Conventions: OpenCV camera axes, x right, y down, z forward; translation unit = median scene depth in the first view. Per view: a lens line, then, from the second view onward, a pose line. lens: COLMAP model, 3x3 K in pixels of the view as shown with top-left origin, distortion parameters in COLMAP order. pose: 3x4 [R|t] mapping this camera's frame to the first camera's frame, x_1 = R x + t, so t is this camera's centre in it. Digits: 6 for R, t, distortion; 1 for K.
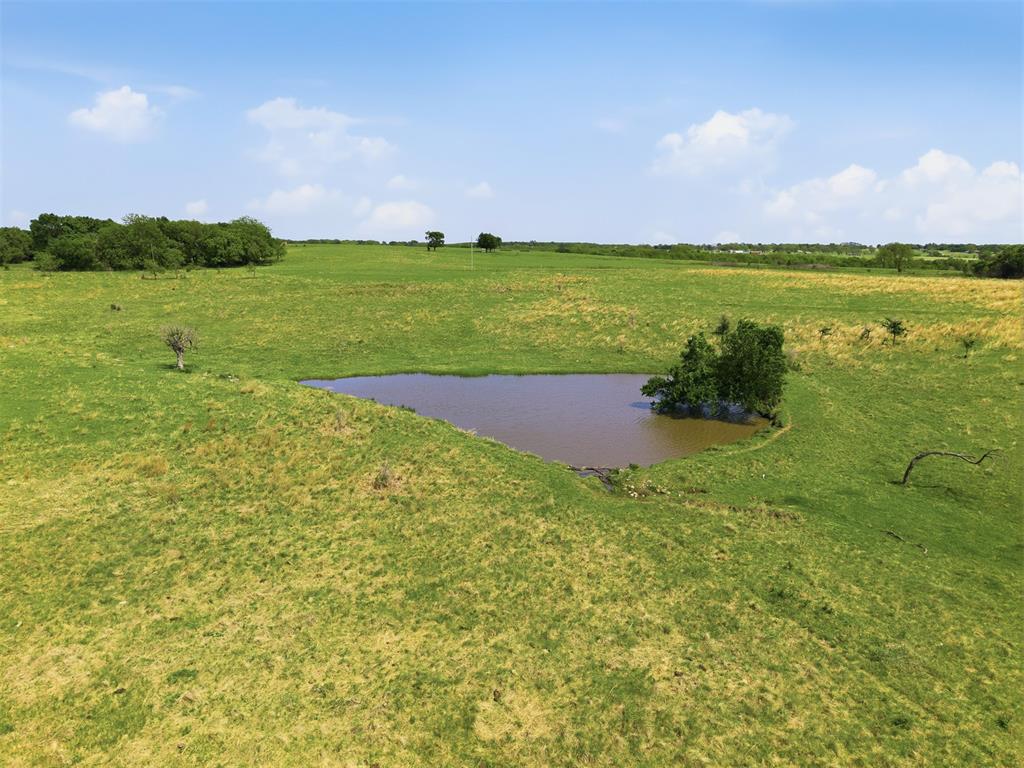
lens RADIAL K [[689.4, 0, 512.0], [0, 689.4, 384.0], [0, 0, 1]] dist [0.099142, -0.197031]
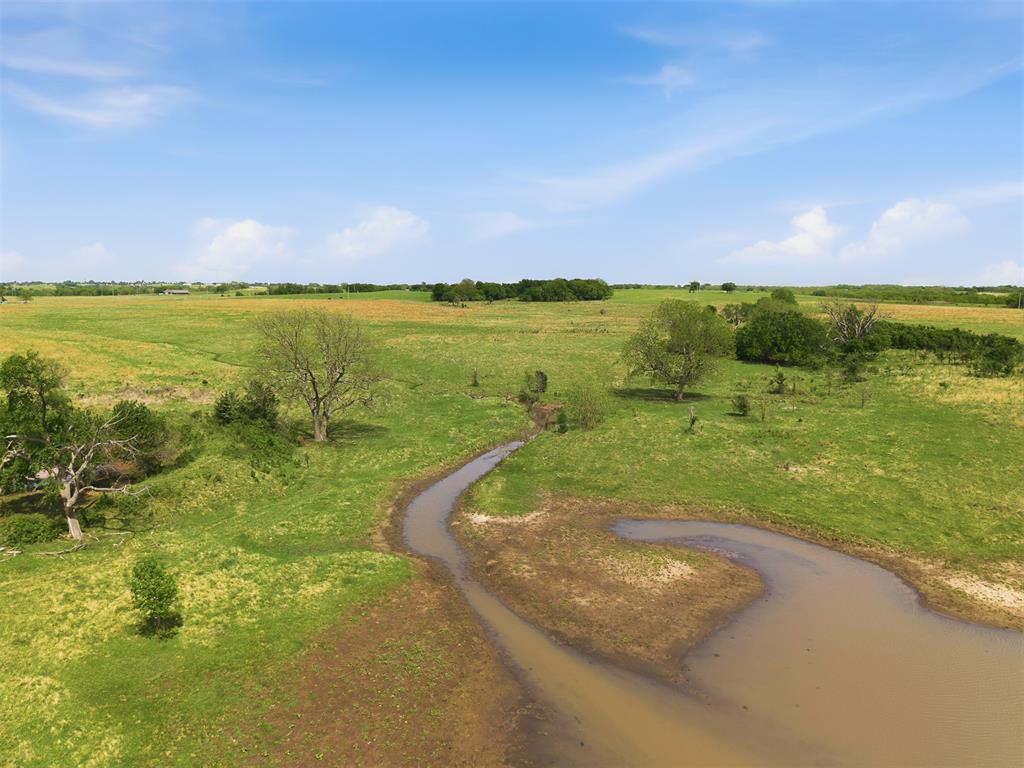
lens RADIAL K [[689.4, 0, 512.0], [0, 689.4, 384.0], [0, 0, 1]] dist [0.099142, -0.197031]
pose [[0.912725, 0.048346, -0.405705, 0.180931], [-0.072493, 0.996382, -0.044354, 0.137827], [0.402093, 0.069894, 0.912927, -0.709727]]
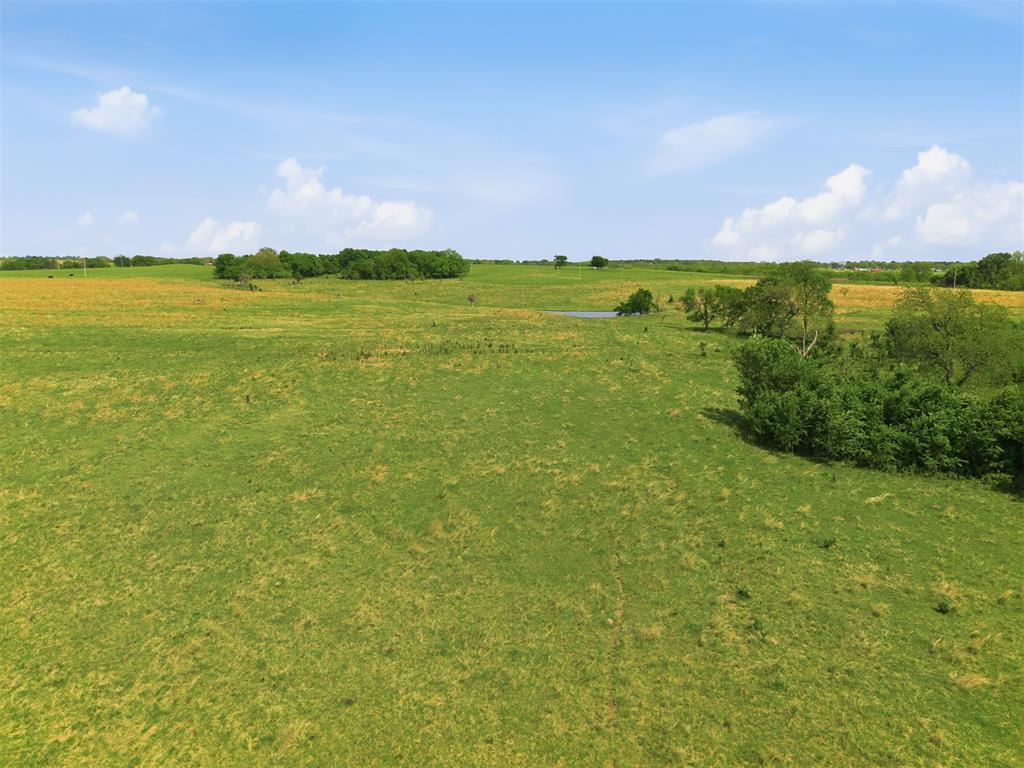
lens RADIAL K [[689.5, 0, 512.0], [0, 689.5, 384.0], [0, 0, 1]] dist [0.024948, -0.028099]
pose [[0.983274, 0.028082, -0.179955, 0.051734], [-0.032537, 0.999232, -0.021853, 0.076134], [0.179203, 0.027342, 0.983432, -0.391157]]
